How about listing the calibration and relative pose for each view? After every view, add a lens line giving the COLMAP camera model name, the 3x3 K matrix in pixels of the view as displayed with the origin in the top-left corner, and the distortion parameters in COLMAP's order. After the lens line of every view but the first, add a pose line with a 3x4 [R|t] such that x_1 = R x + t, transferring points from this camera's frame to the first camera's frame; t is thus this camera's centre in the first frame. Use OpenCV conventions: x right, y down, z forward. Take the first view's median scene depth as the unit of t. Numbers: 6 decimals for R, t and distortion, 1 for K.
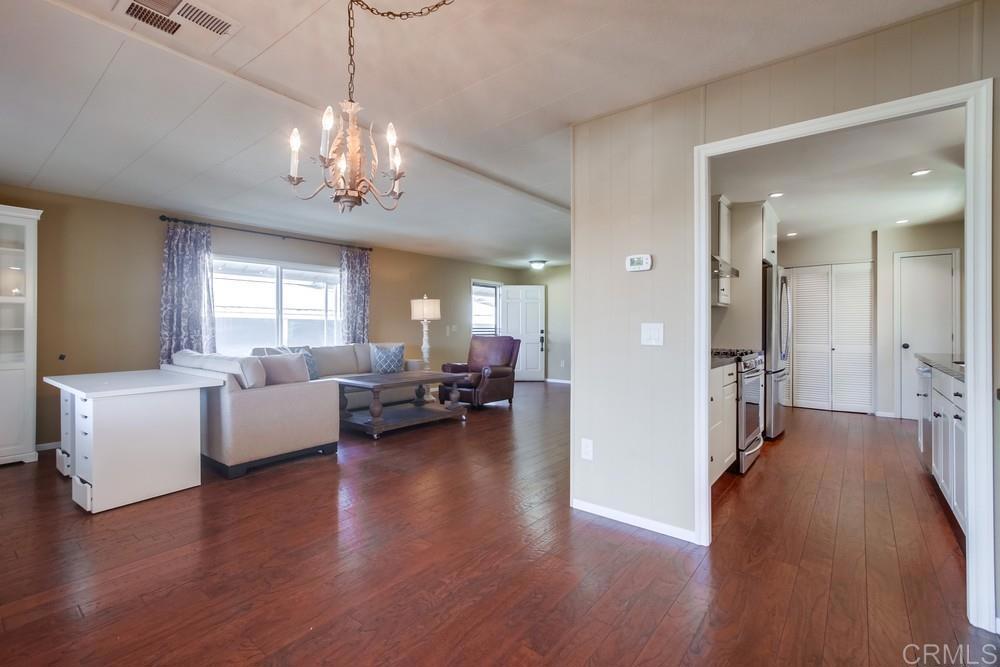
lens RADIAL K [[461.3, 0, 495.8], [0, 461.3, 327.1], [0, 0, 1]] dist [0.004259, 0.001096]
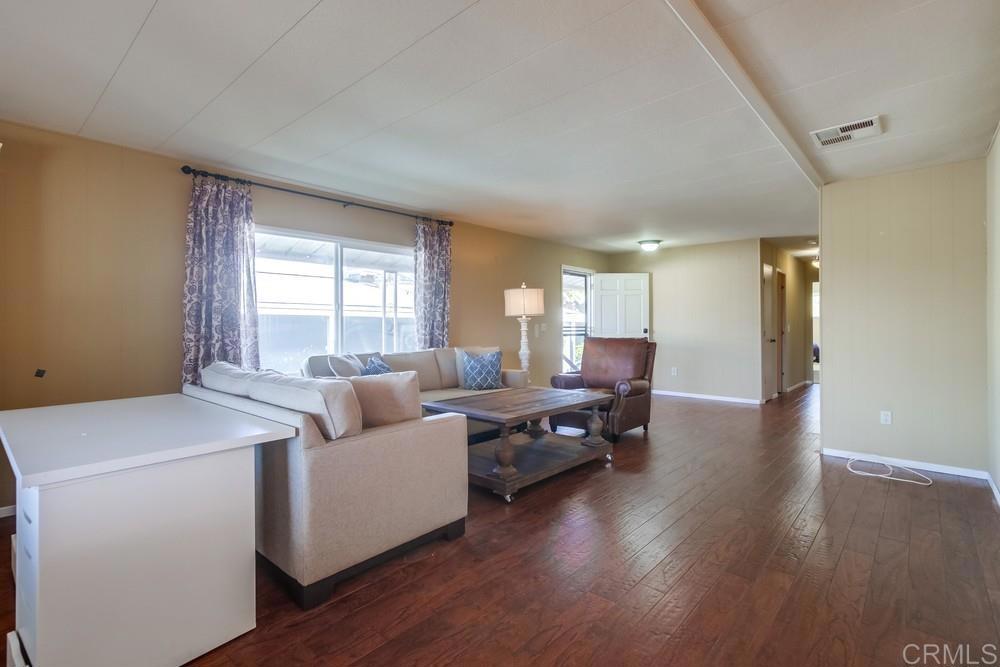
lens RADIAL K [[461.3, 0, 486.2], [0, 461.3, 323.2], [0, 0, 1]] dist [0.004259, 0.001096]
pose [[0.998791, -0.003795, -0.049004, -0.224404], [0.003574, 0.999983, -0.004598, -0.001541], [0.049021, 0.004417, 0.998788, 0.312268]]
